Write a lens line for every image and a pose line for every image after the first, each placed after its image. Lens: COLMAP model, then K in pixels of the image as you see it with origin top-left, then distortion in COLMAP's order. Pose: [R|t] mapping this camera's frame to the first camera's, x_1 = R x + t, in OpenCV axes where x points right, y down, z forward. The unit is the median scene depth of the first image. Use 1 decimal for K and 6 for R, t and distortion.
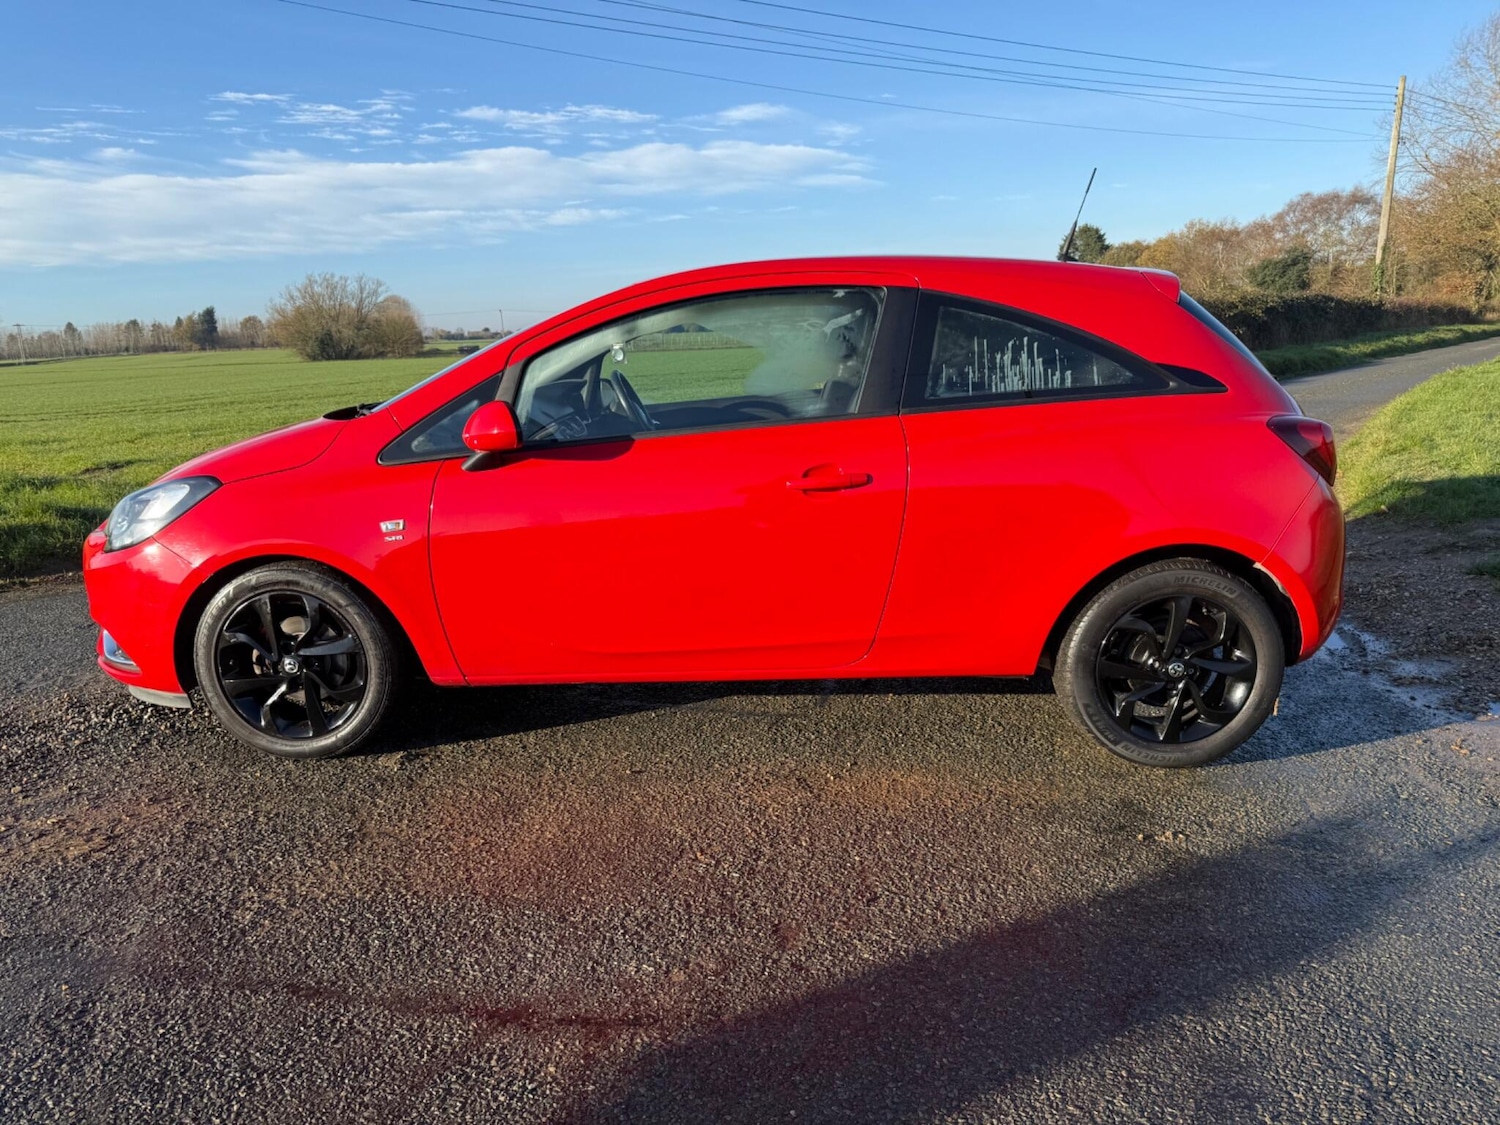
lens RADIAL K [[1072.9, 0, 760.2], [0, 1072.9, 570.4], [0, 0, 1]] dist [-0.005533, -0.009870]
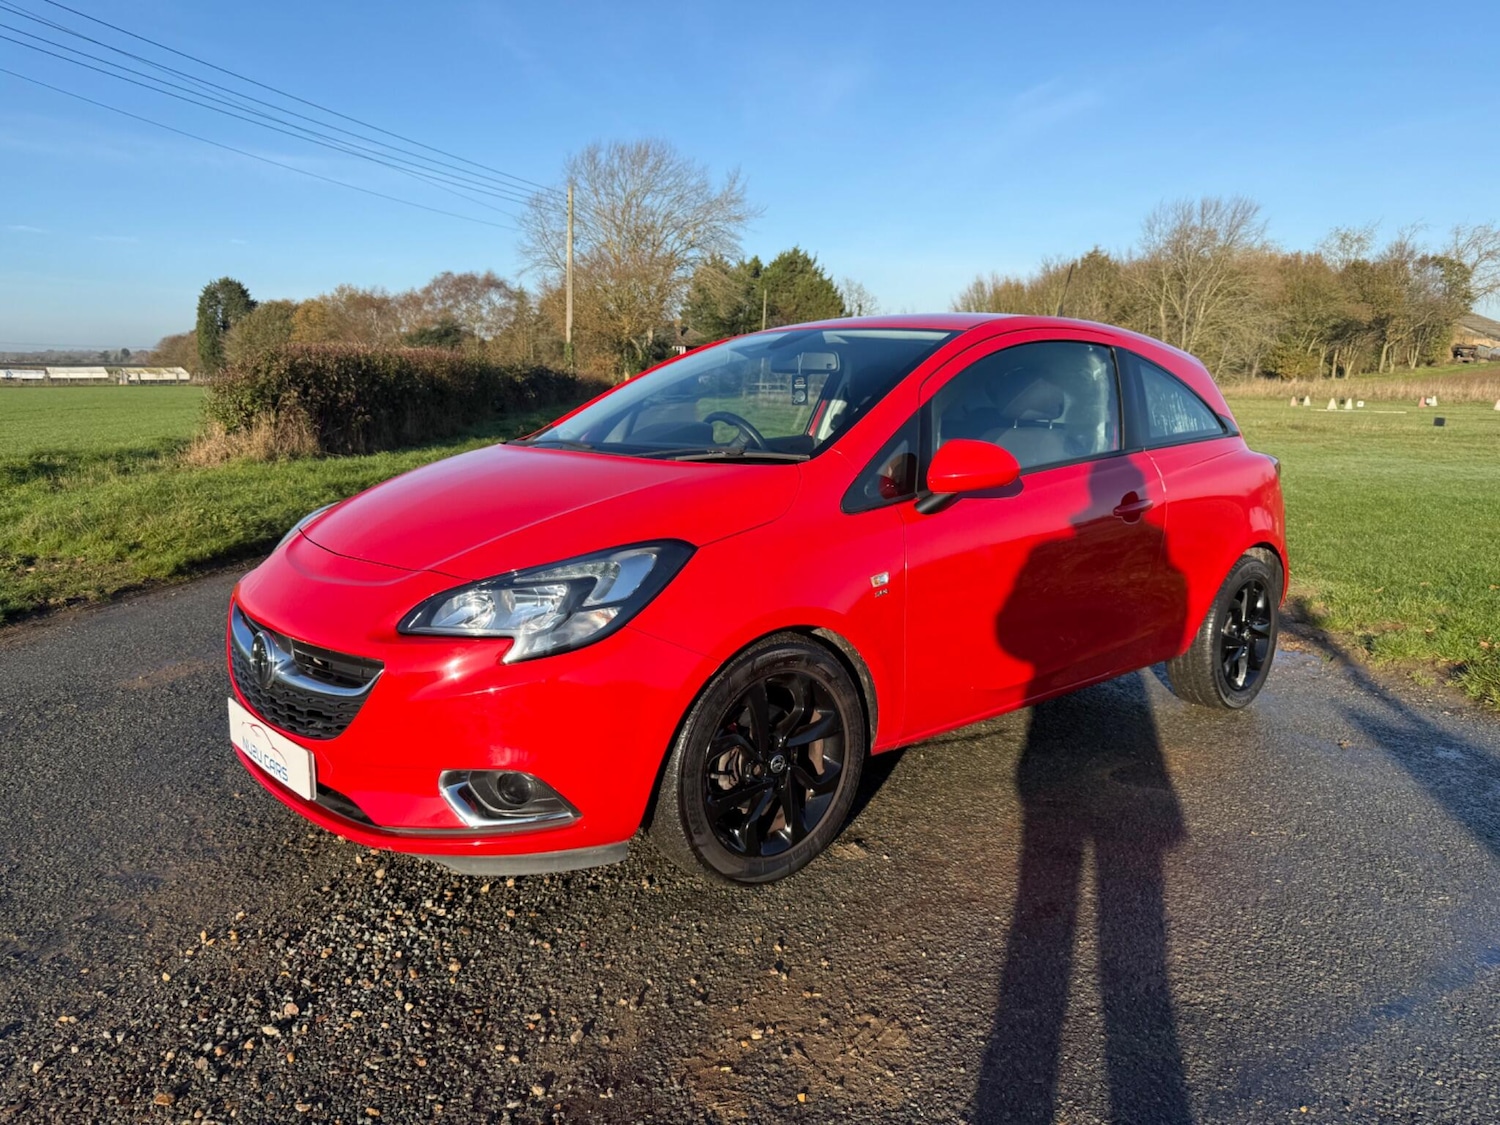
lens RADIAL K [[1072.9, 0, 747.7], [0, 1072.9, 555.7], [0, 0, 1]] dist [-0.005533, -0.009870]
pose [[0.687445, -0.073587, 0.722499, -0.097687], [0.123488, 0.992210, -0.016439, -0.005373], [-0.715661, 0.100521, 0.691177, 0.041465]]
